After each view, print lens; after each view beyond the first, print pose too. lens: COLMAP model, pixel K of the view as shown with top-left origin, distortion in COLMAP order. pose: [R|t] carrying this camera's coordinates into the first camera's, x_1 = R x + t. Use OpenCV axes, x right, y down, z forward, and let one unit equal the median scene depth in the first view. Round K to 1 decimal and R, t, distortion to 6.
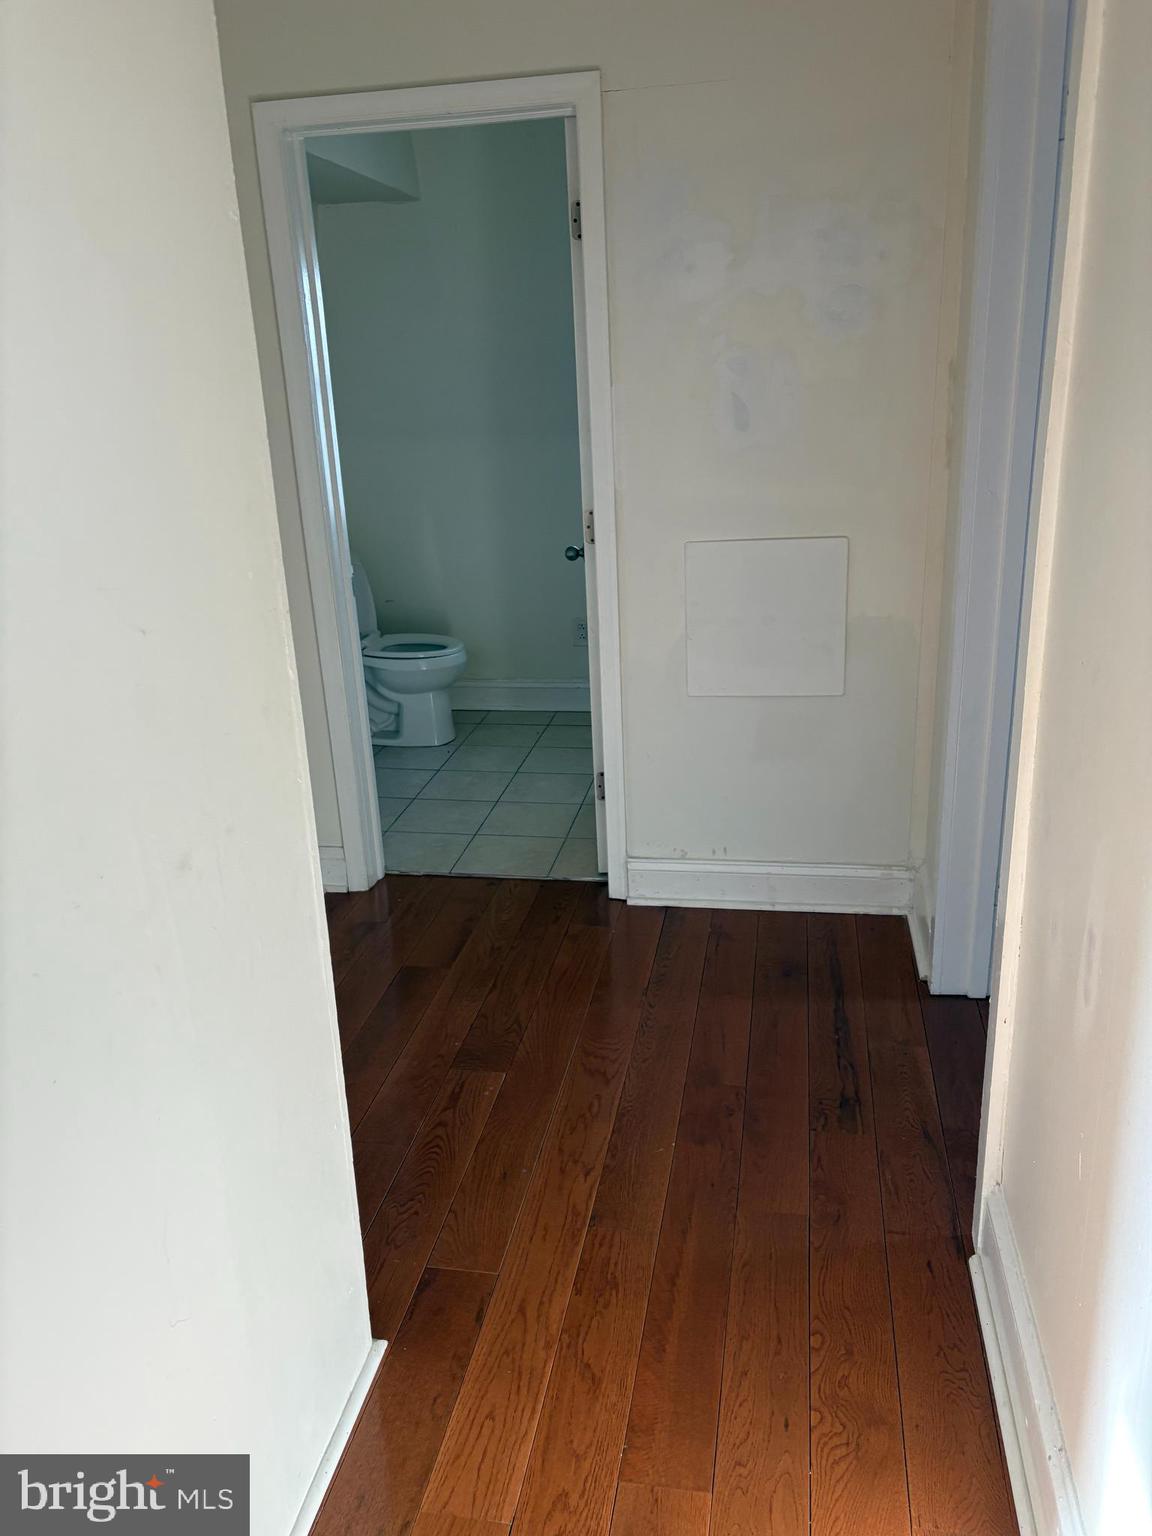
lens RADIAL K [[1154.7, 0, 582.3], [0, 1154.7, 766.8], [0, 0, 1]] dist [0.036749, -0.033224]
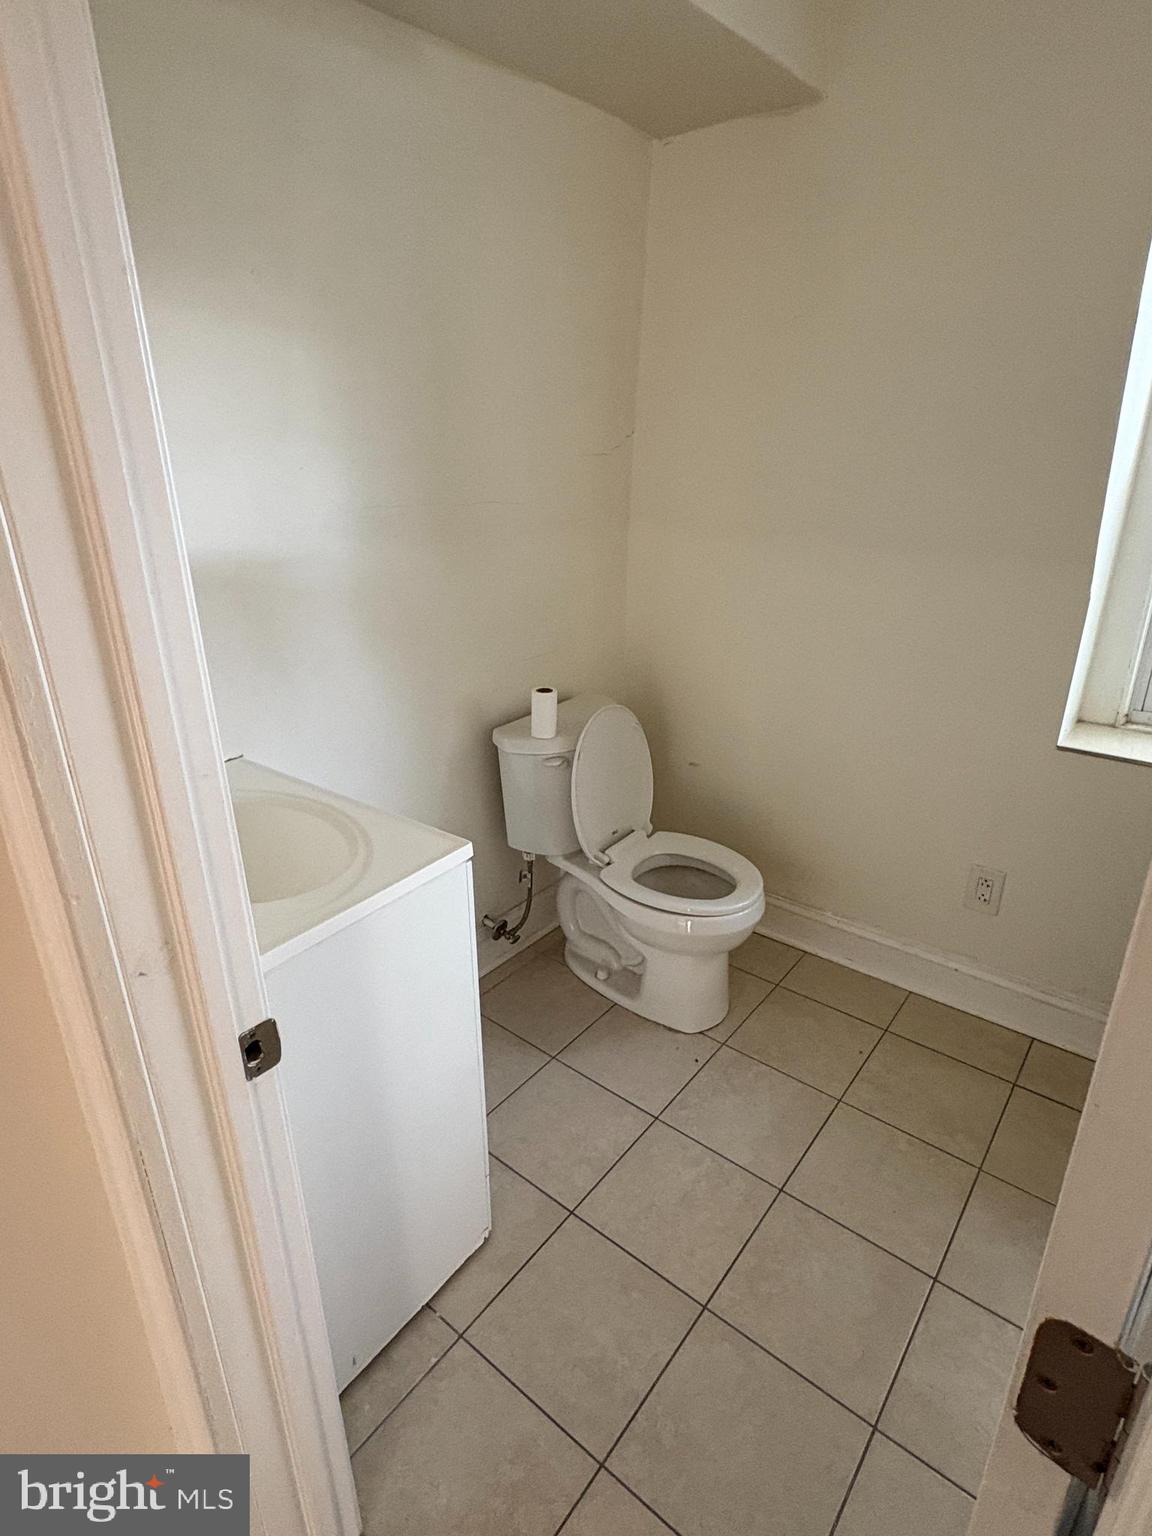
lens RADIAL K [[810.0, 0, 574.1], [0, 810.0, 766.1], [0, 0, 1]] dist [0.001214, -0.000564]
pose [[0.875987, 0.214181, -0.432172, -0.033558], [-0.181627, 0.976524, 0.115810, -0.355633], [0.446831, -0.022954, 0.894324, 1.012226]]
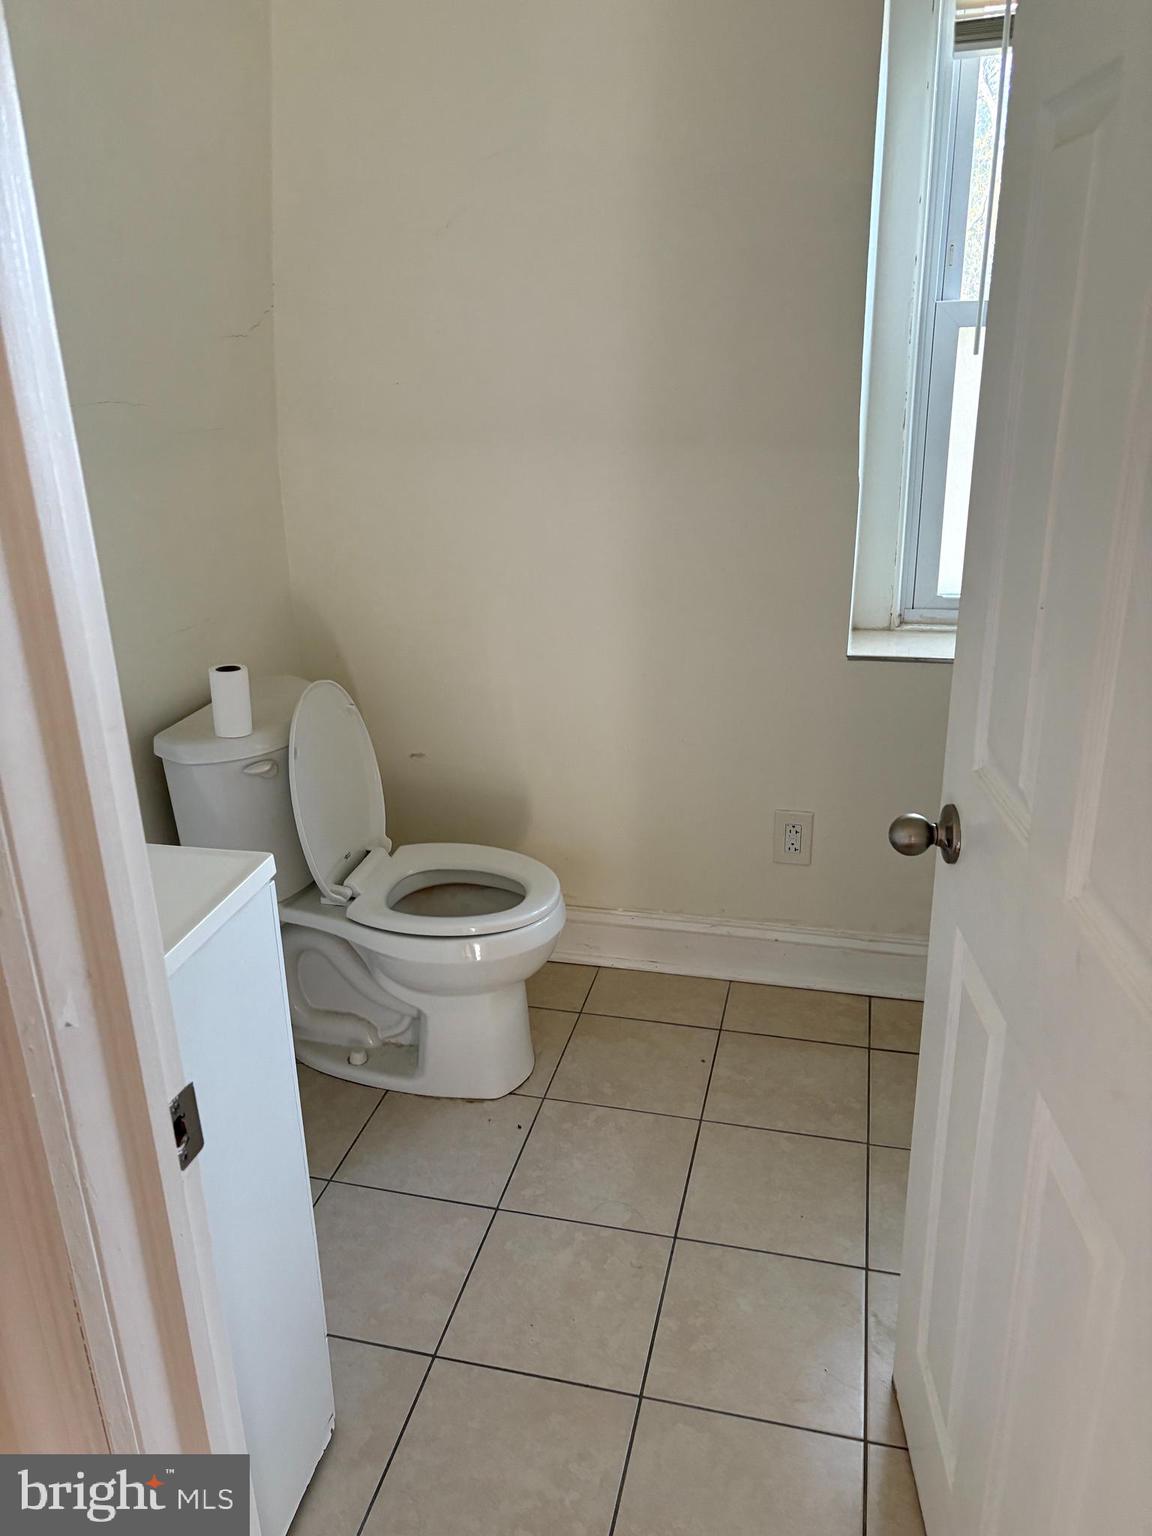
lens RADIAL K [[1154.7, 0, 582.3], [0, 1154.7, 766.8], [0, 0, 1]] dist [0.036749, -0.033224]
pose [[0.997951, 0.047647, -0.042713, -0.134072], [-0.046104, 0.998272, 0.036423, -0.305850], [0.044375, -0.034379, 0.998423, 0.928888]]
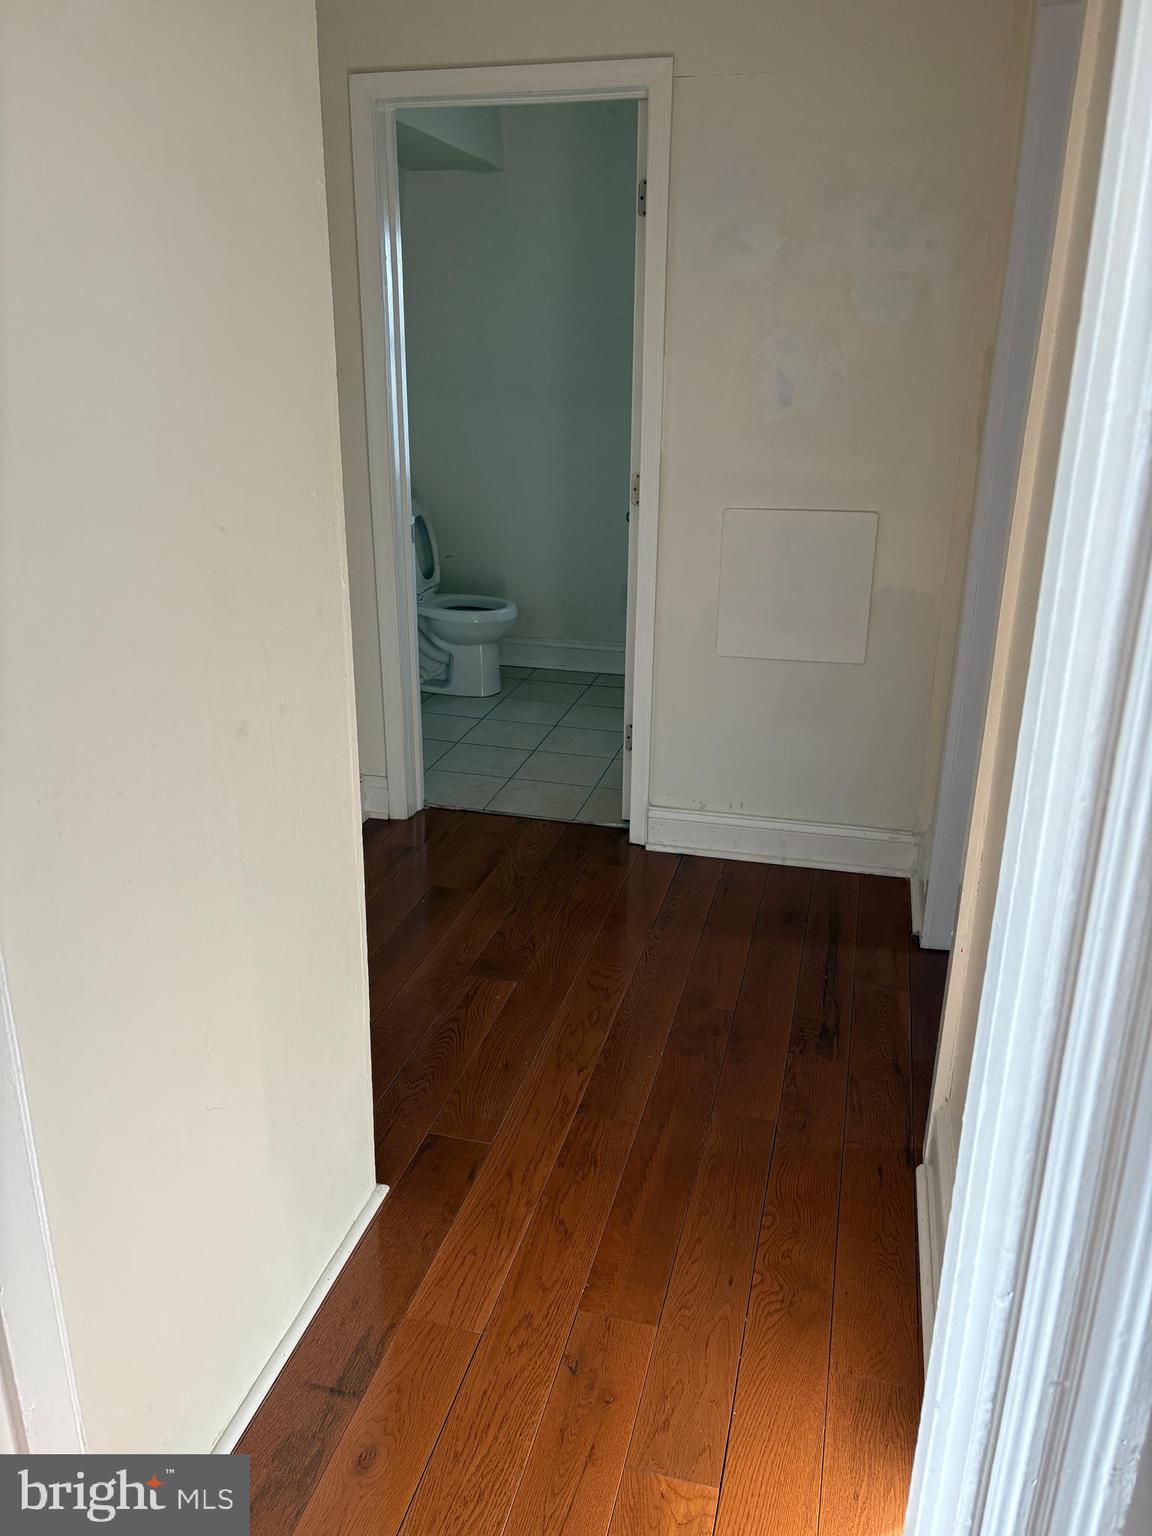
lens RADIAL K [[1148.9, 0, 564.9], [0, 1148.9, 769.3], [0, 0, 1]] dist [0.065720, -0.096342]
pose [[0.995575, 0.072780, -0.059445, 0.027045], [-0.071504, 0.997167, 0.023328, 0.031746], [0.060975, -0.018974, 0.997959, -0.074572]]
